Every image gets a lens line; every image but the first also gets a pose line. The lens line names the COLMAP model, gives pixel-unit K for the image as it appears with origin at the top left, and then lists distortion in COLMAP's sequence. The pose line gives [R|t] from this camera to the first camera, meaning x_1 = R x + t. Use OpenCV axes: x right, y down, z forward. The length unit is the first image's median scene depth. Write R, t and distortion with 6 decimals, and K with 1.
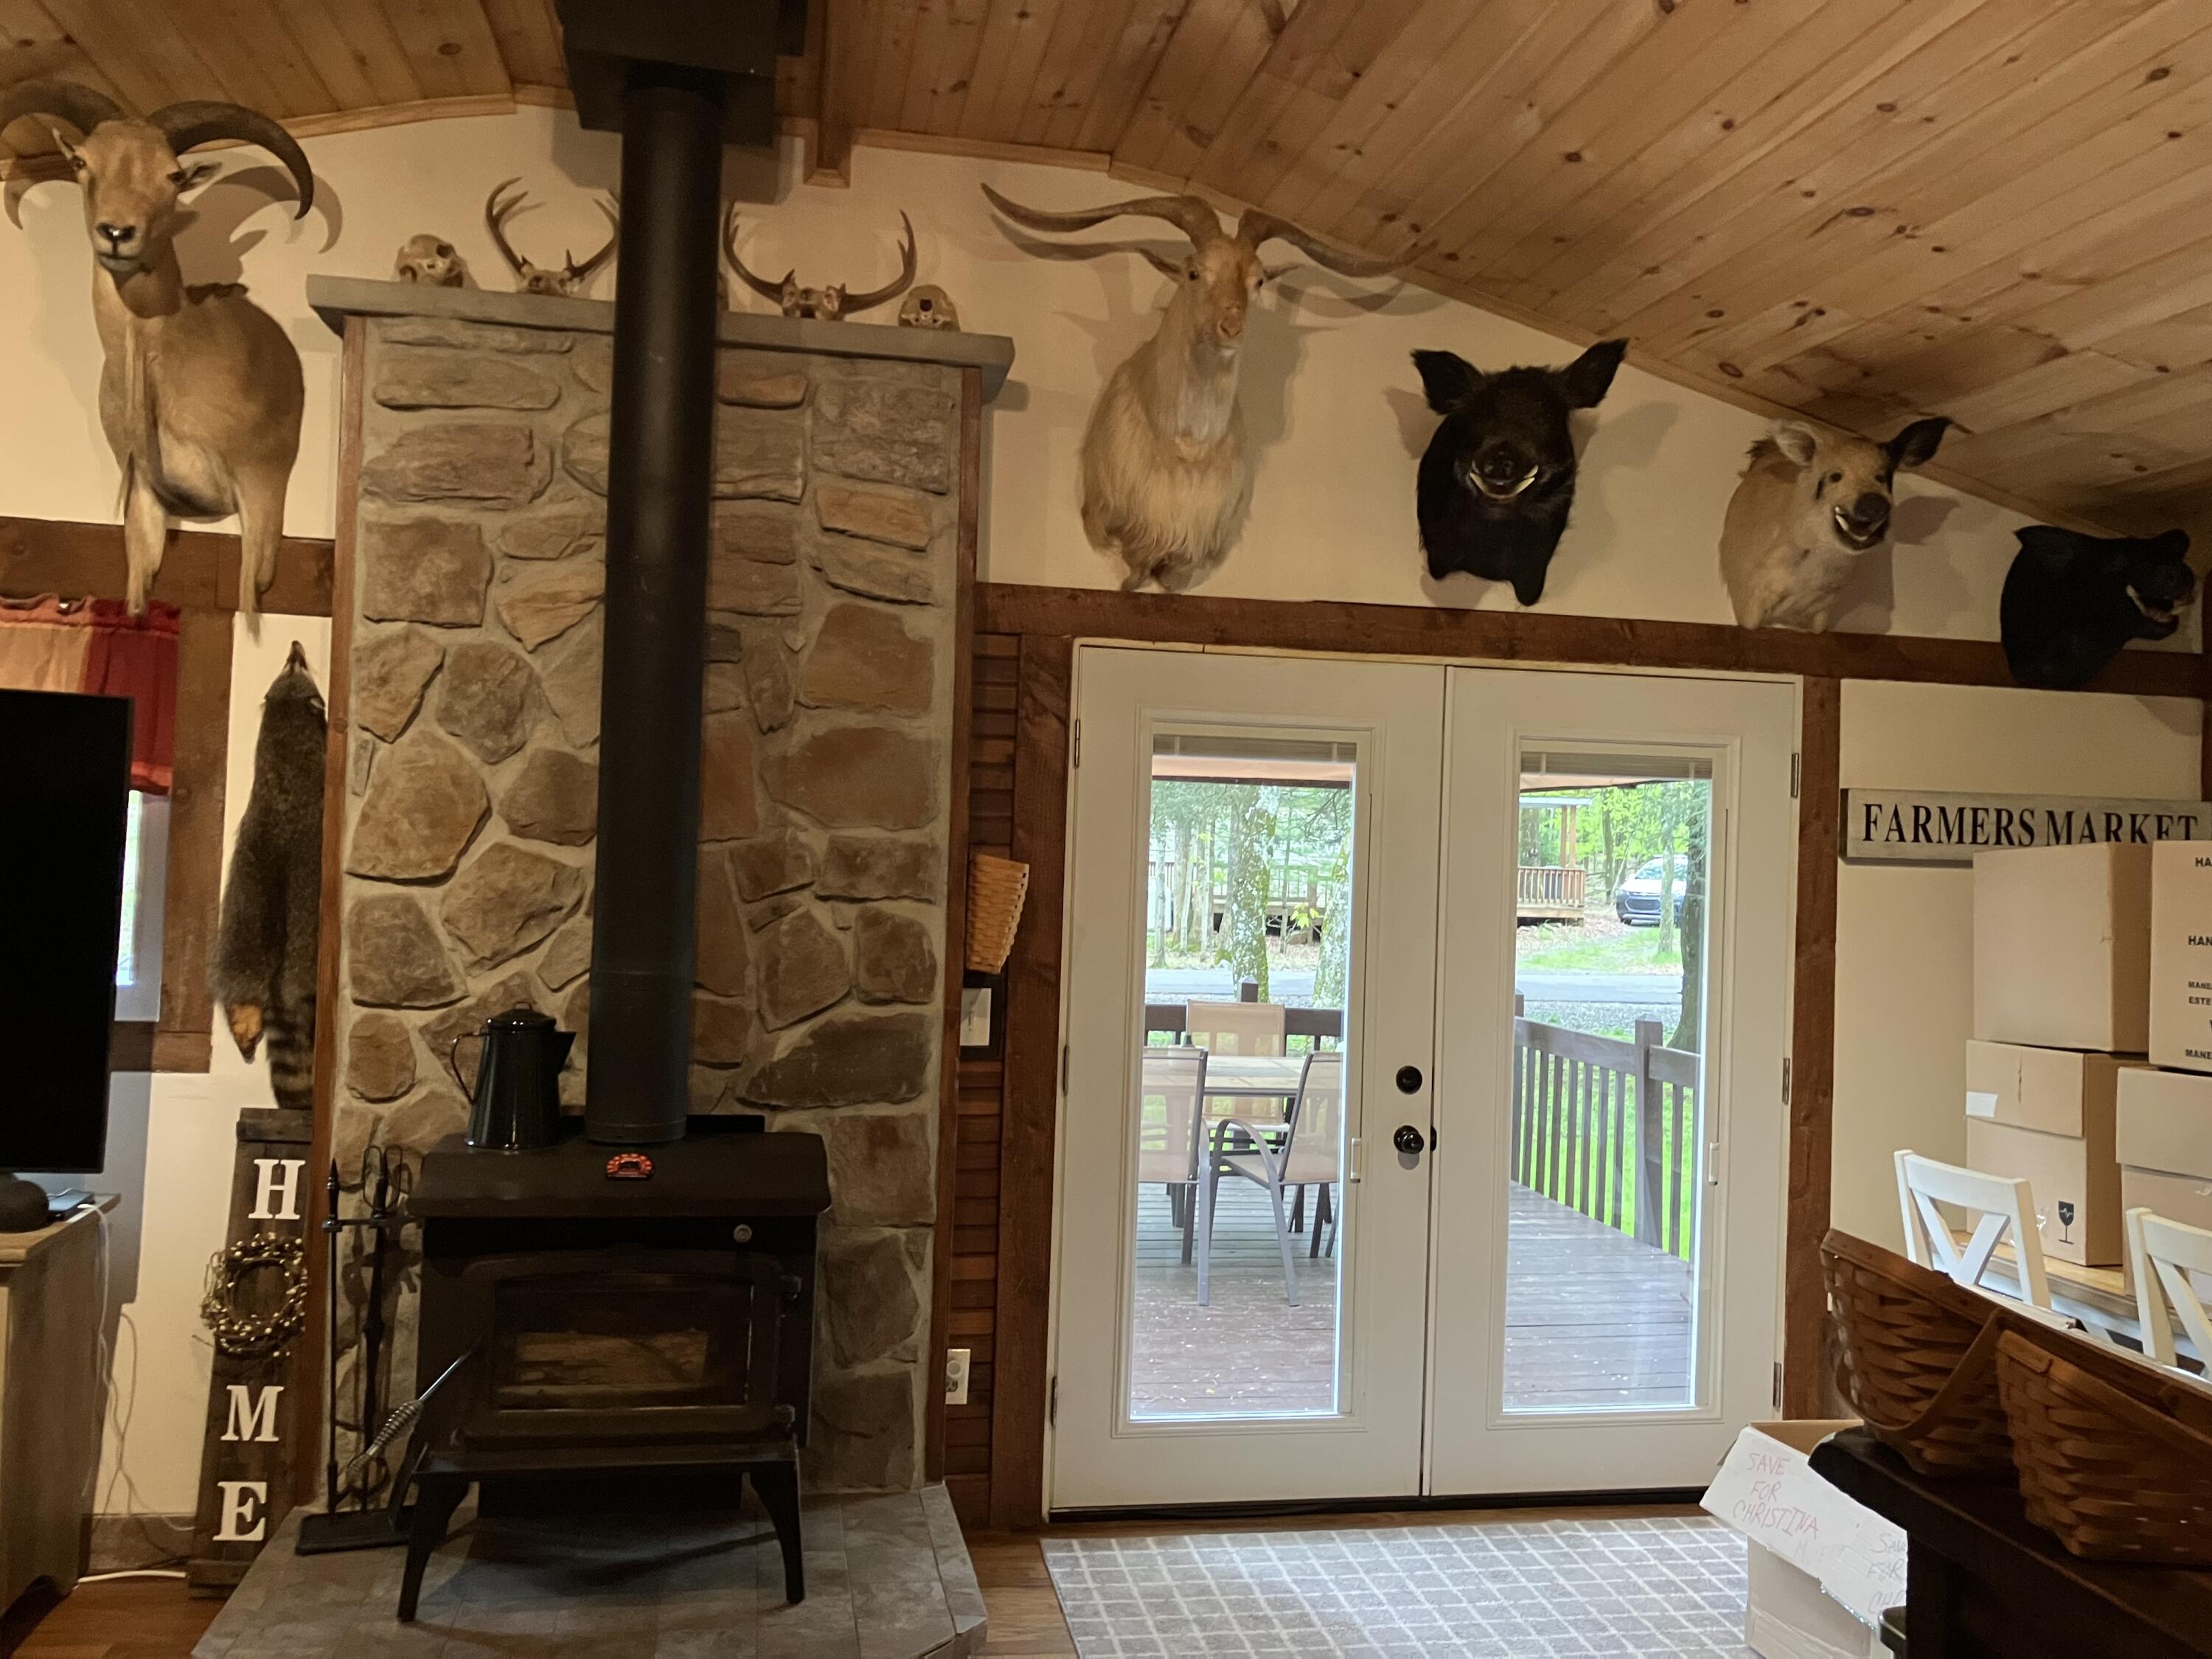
lens RADIAL K [[1814.8, 0, 1129.9], [0, 1814.8, 817.4], [0, 0, 1]] dist [0.024673, -0.034712]
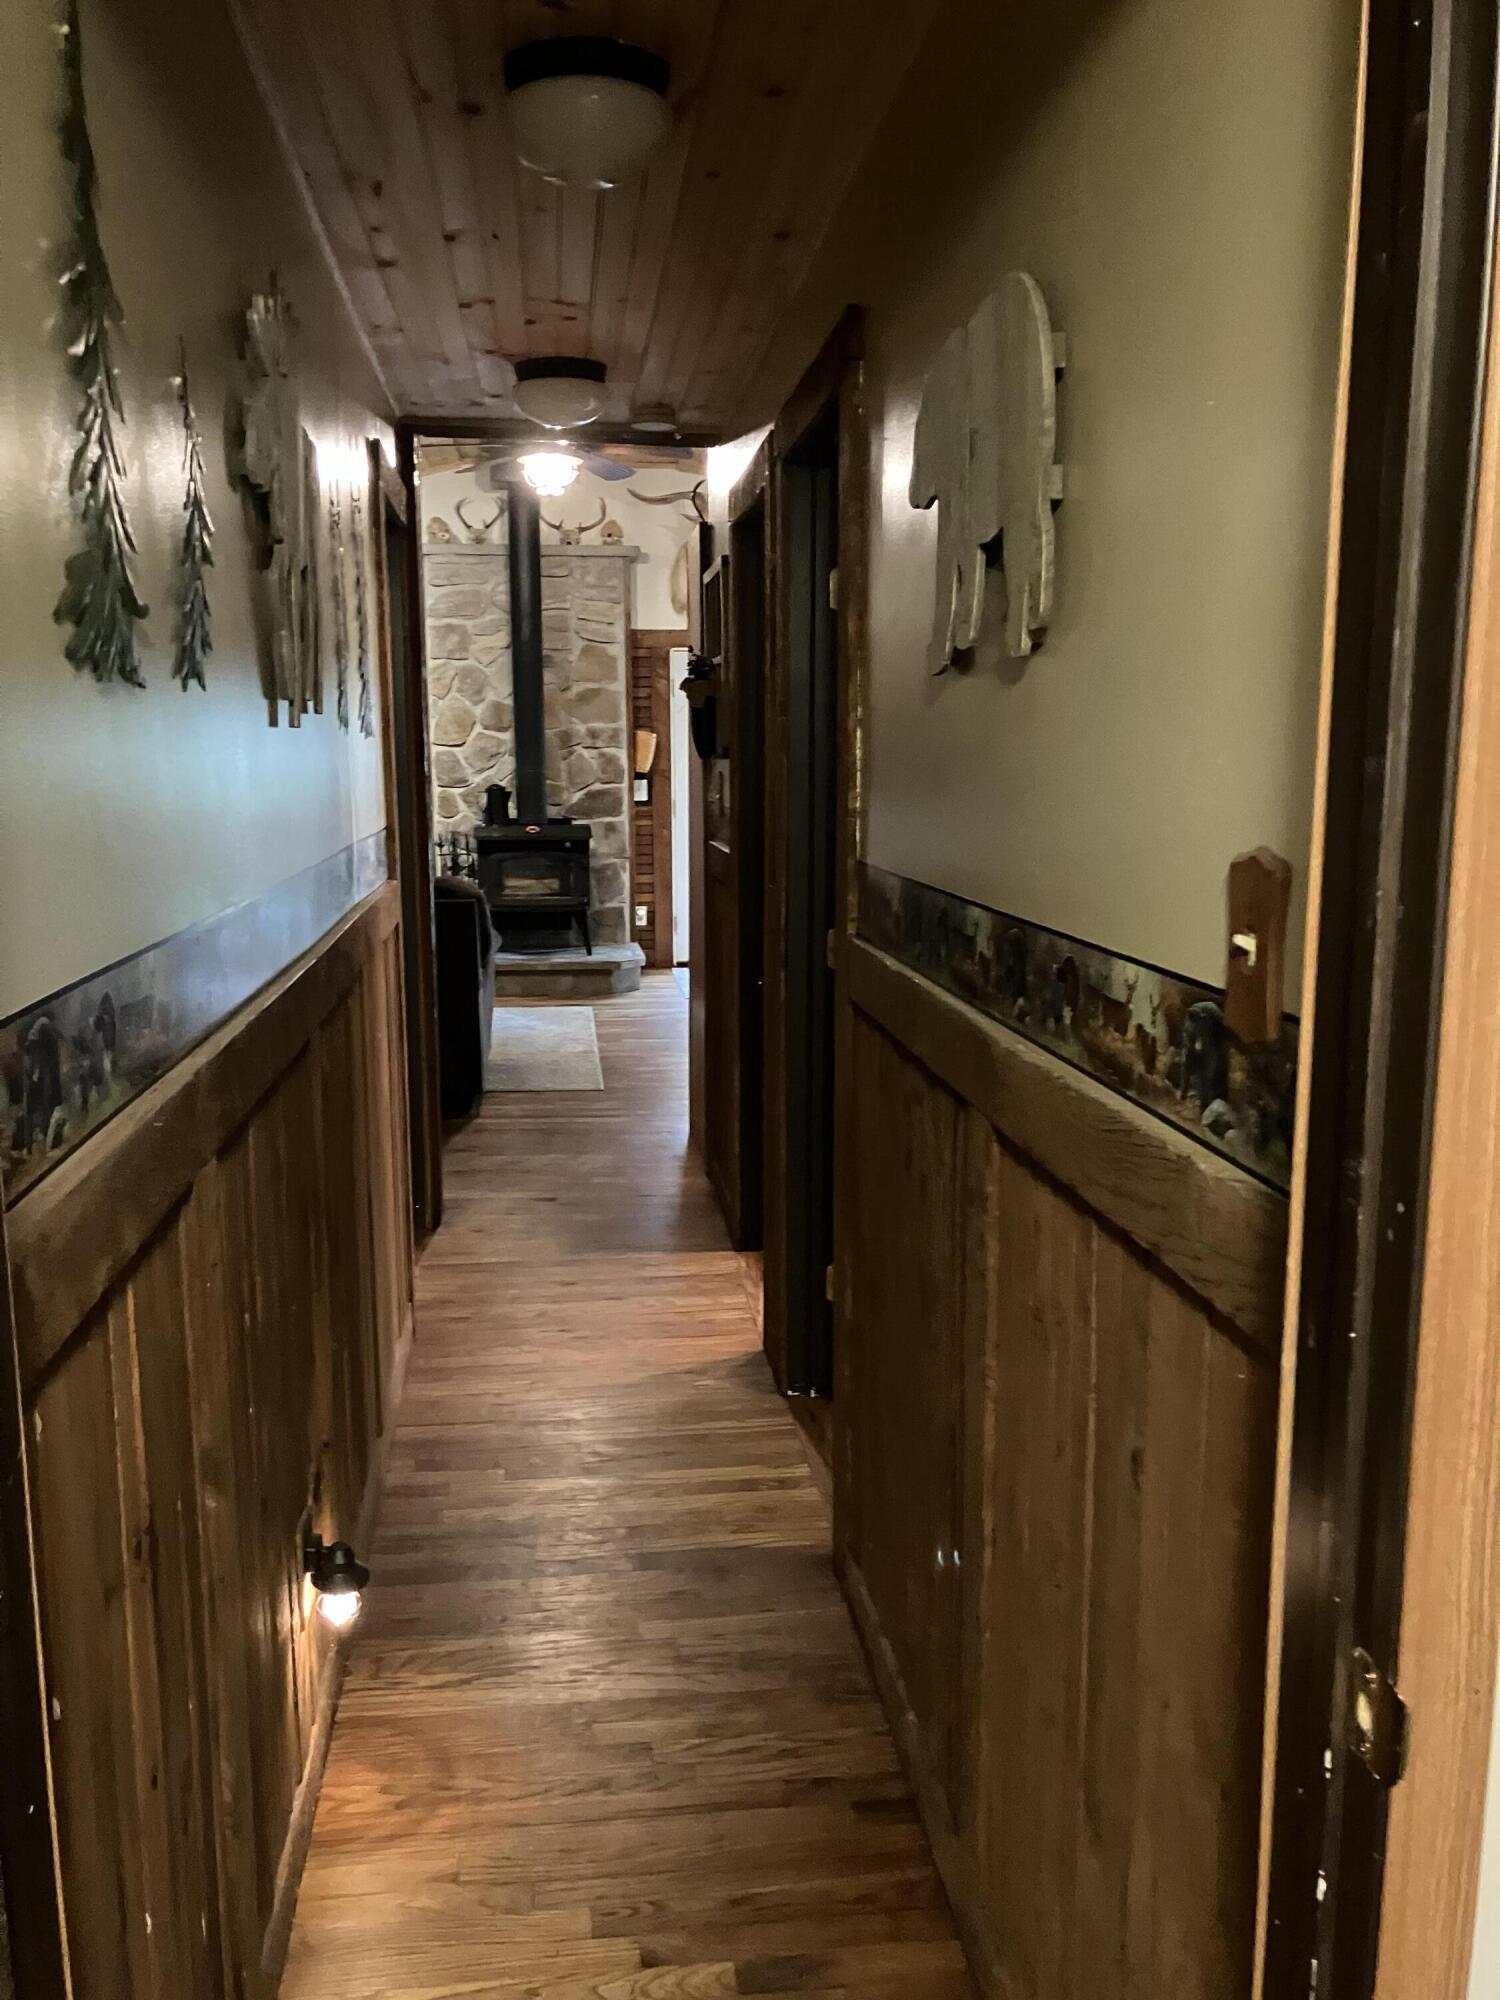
lens RADIAL K [[1640.9, 0, 755.5], [0, 1640.9, 1062.0], [0, 0, 1]] dist [0.024673, -0.034712]
pose [[0.997499, -0.020874, -0.067534, 0.267013], [0.034983, 0.975979, 0.215039, -0.020571], [0.061423, -0.216864, 0.974268, -1.636214]]
